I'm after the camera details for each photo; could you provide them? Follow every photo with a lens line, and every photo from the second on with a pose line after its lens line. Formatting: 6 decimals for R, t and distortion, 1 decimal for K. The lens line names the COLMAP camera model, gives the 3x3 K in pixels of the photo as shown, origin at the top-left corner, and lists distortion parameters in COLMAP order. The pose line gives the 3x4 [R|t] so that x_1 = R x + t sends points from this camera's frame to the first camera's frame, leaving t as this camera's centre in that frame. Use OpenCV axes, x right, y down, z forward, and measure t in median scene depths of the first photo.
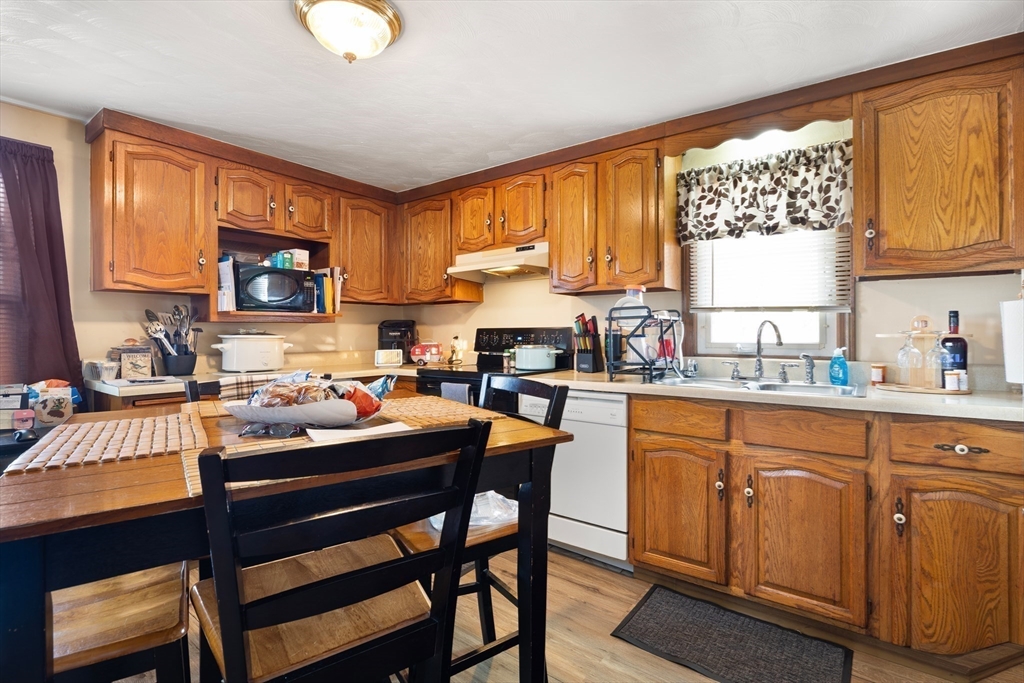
lens RADIAL K [[471.7, 0, 515.8], [0, 471.7, 332.9], [0, 0, 1]] dist [-0.016130, 0.000184]
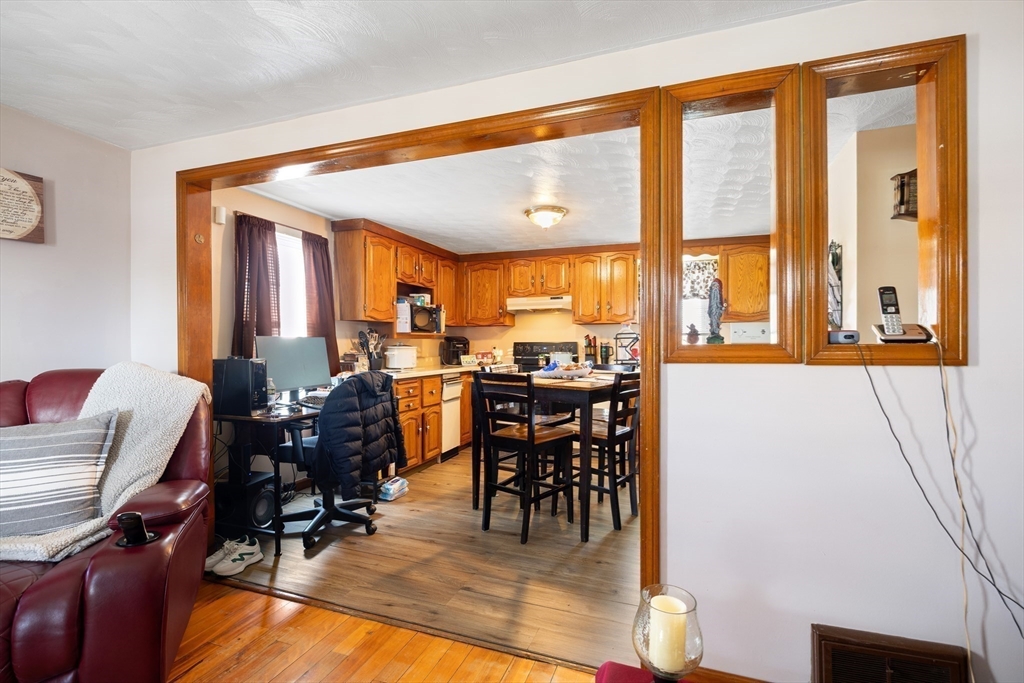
lens RADIAL K [[471.7, 0, 515.8], [0, 471.7, 350.1], [0, 0, 1]] dist [-0.016130, 0.000184]
pose [[0.957849, -0.003339, 0.287253, -0.737917], [-0.000369, 0.999917, 0.012855, -0.004358], [-0.287272, -0.012419, 0.957769, -0.773577]]
